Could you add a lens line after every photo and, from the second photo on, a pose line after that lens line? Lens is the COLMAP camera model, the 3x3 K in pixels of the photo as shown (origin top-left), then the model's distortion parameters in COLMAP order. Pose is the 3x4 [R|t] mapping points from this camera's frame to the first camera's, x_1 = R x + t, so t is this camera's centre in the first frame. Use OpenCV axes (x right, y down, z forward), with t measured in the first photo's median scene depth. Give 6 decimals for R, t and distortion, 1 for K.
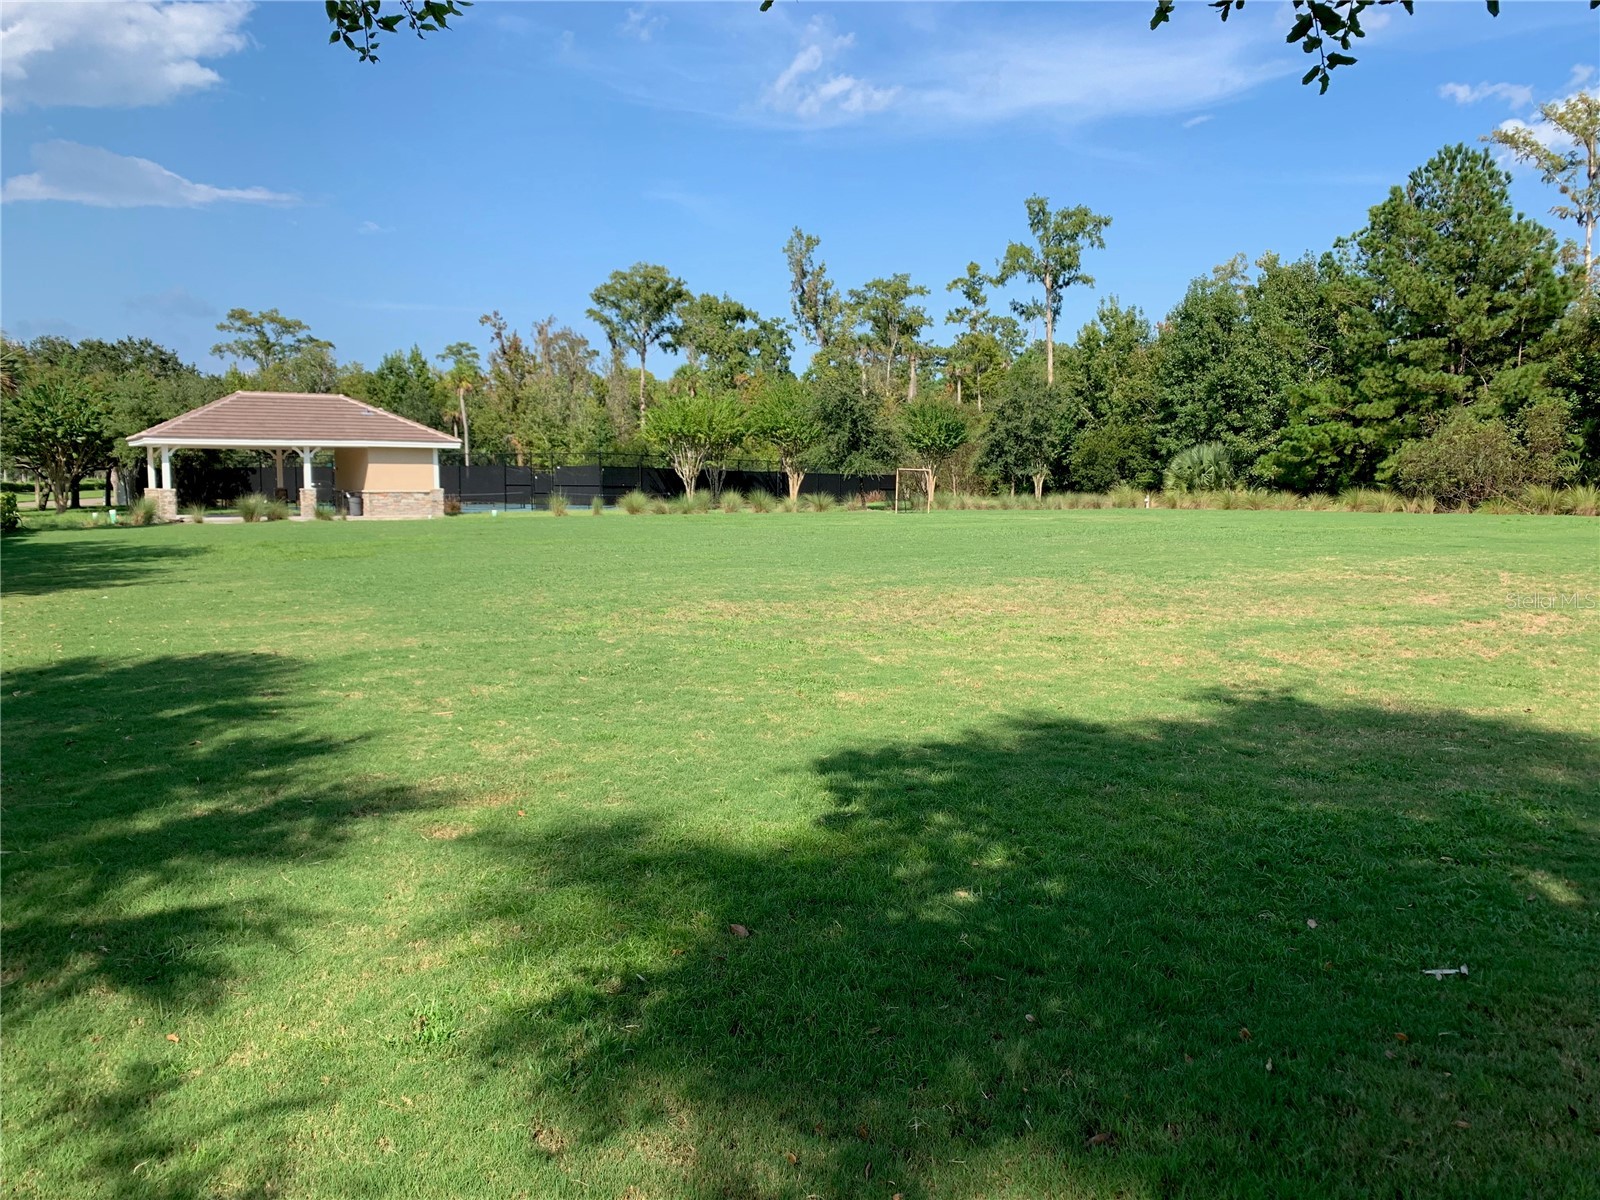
lens RADIAL K [[1192.9, 0, 800.0], [0, 1192.9, 600.0], [0, 0, 1]] dist [0.083523, -0.212452]
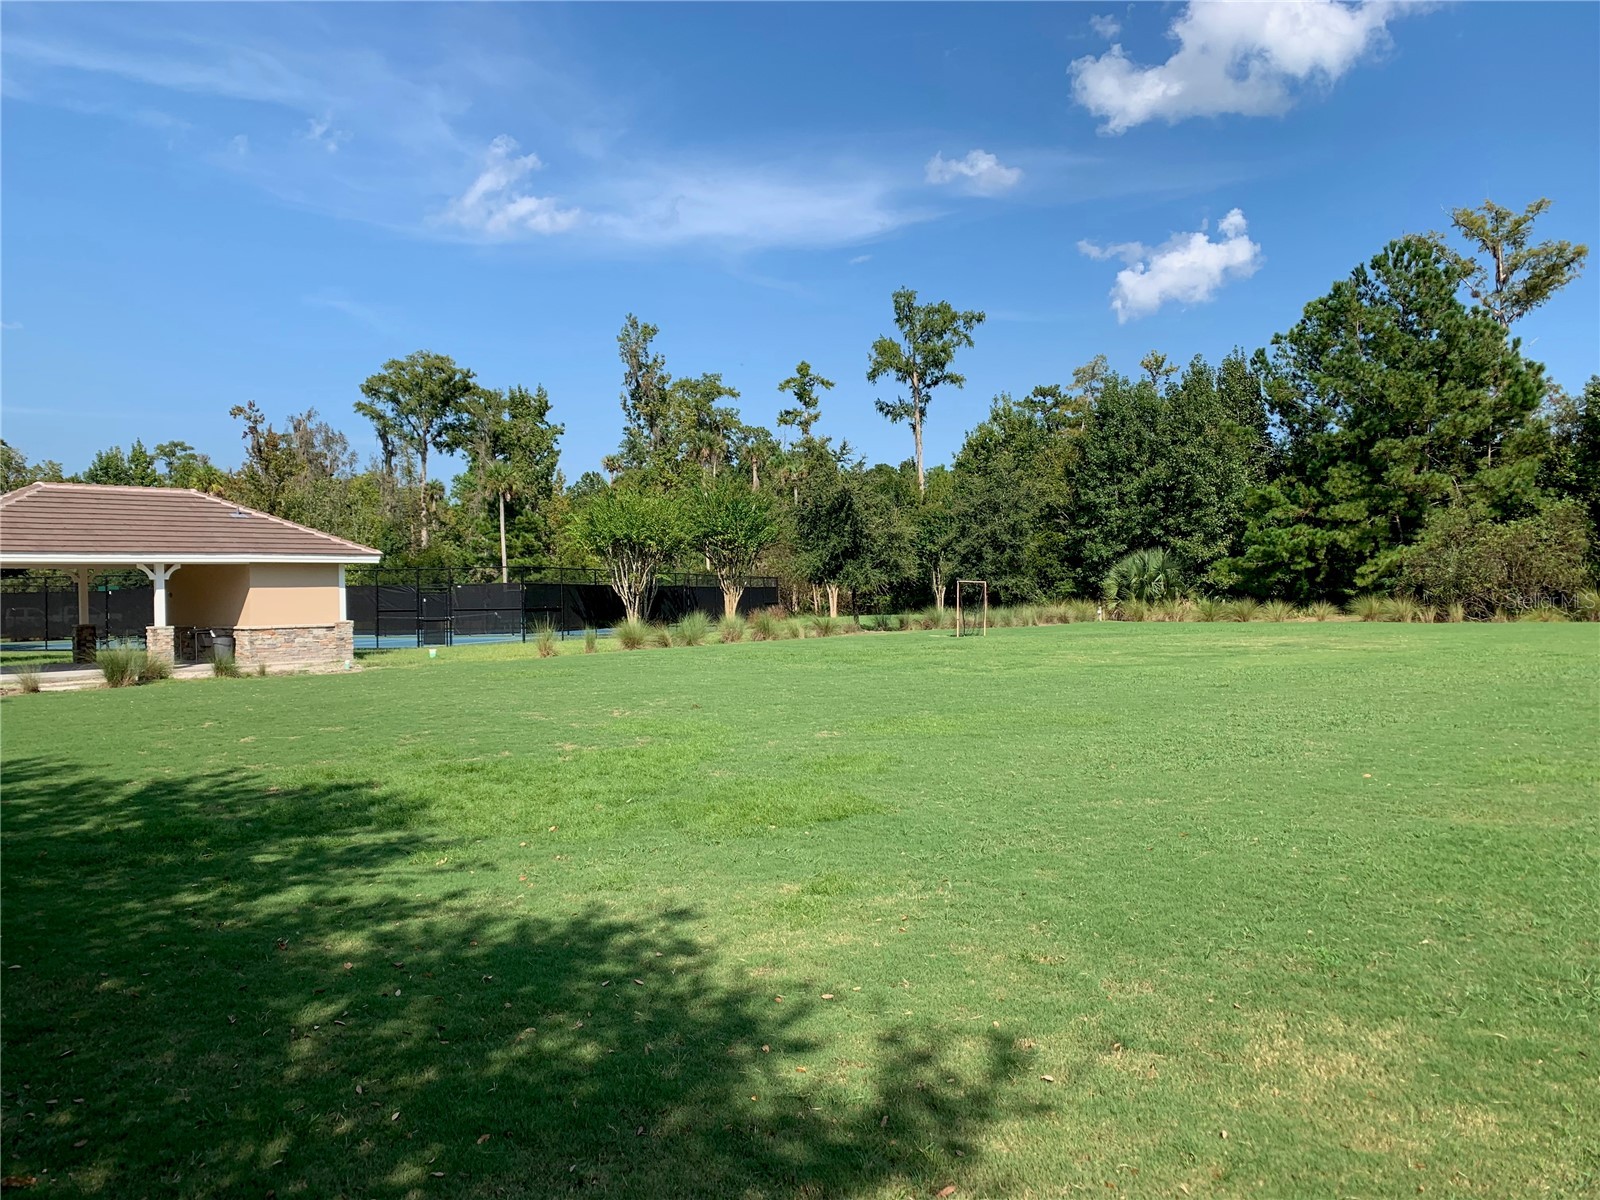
lens RADIAL K [[1192.9, 0, 800.0], [0, 1192.9, 600.0], [0, 0, 1]] dist [0.083523, -0.212452]
pose [[0.968753, -0.018727, 0.247319, -0.131465], [0.041296, 0.995406, -0.086385, -0.020215], [-0.244565, 0.093899, 0.965076, 0.157625]]
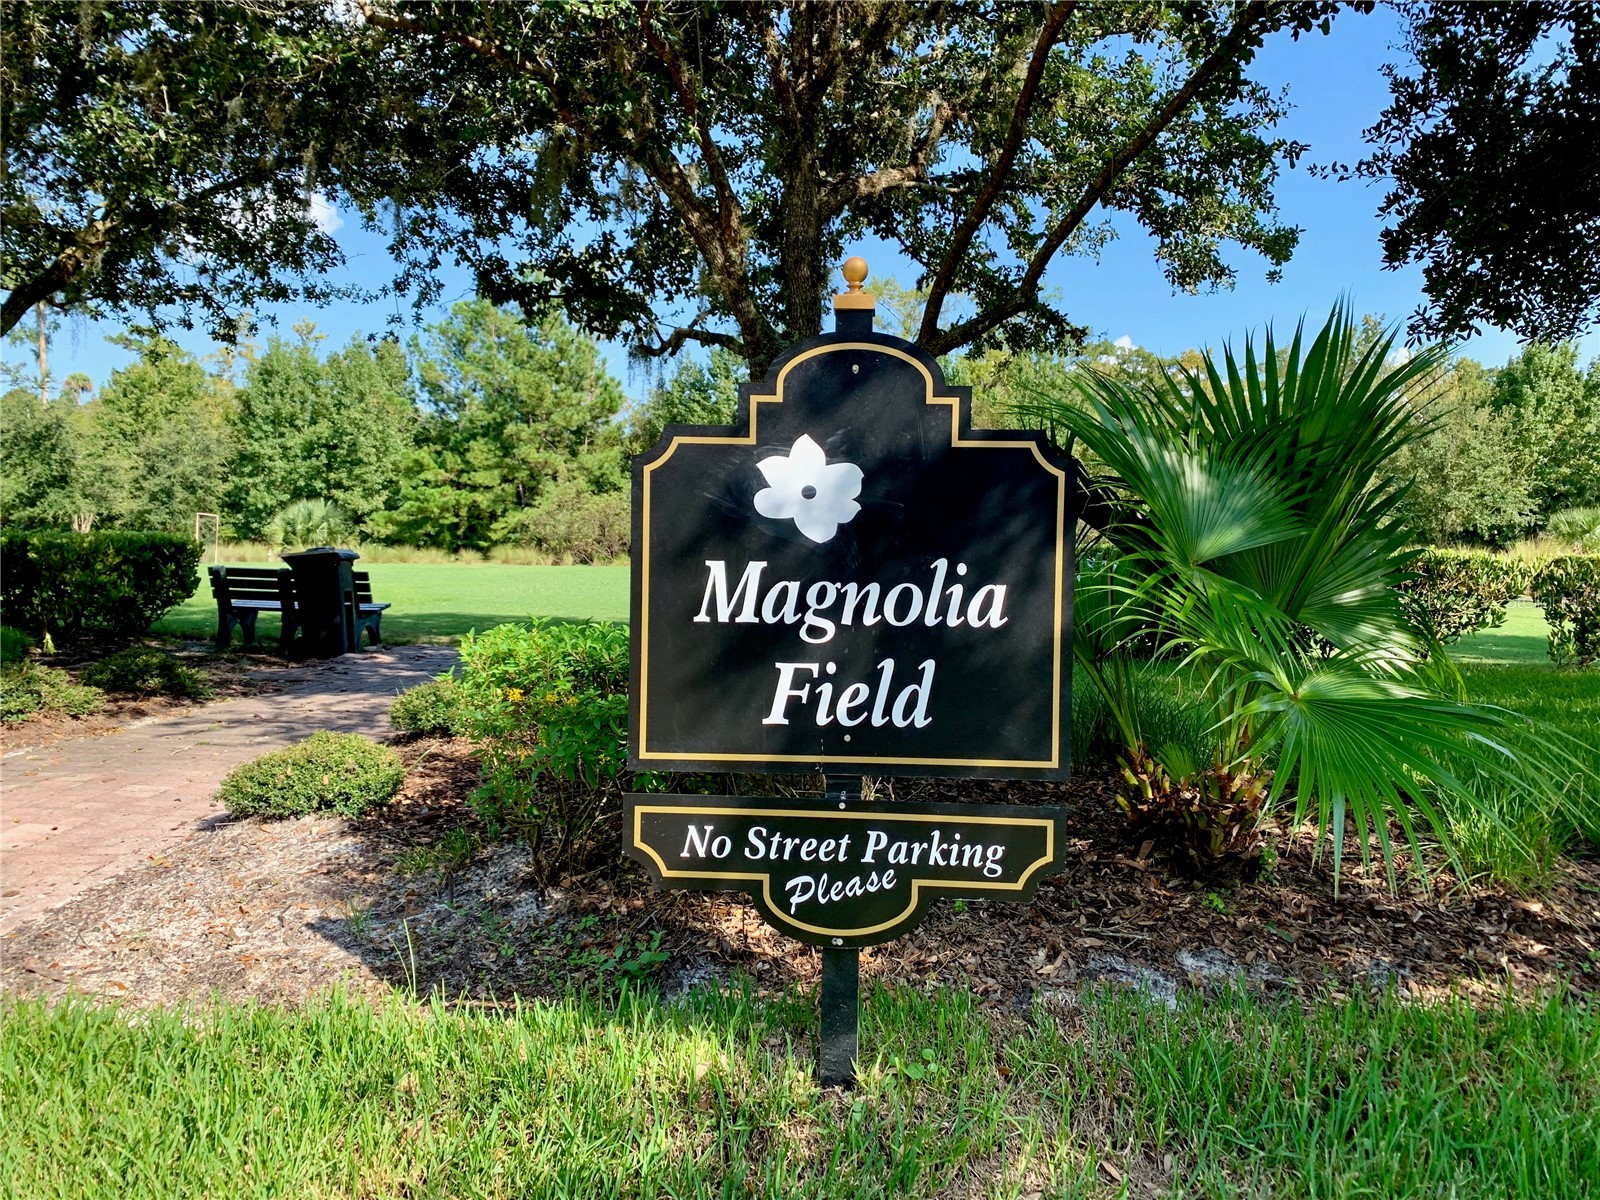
lens RADIAL K [[1192.9, 0, 800.0], [0, 1192.9, 600.0], [0, 0, 1]] dist [0.083523, -0.212452]
pose [[0.544966, -0.021515, 0.838182, -0.256762], [0.067124, 0.997582, -0.018035, 0.000414], [-0.835767, 0.066091, 0.545092, 0.091317]]
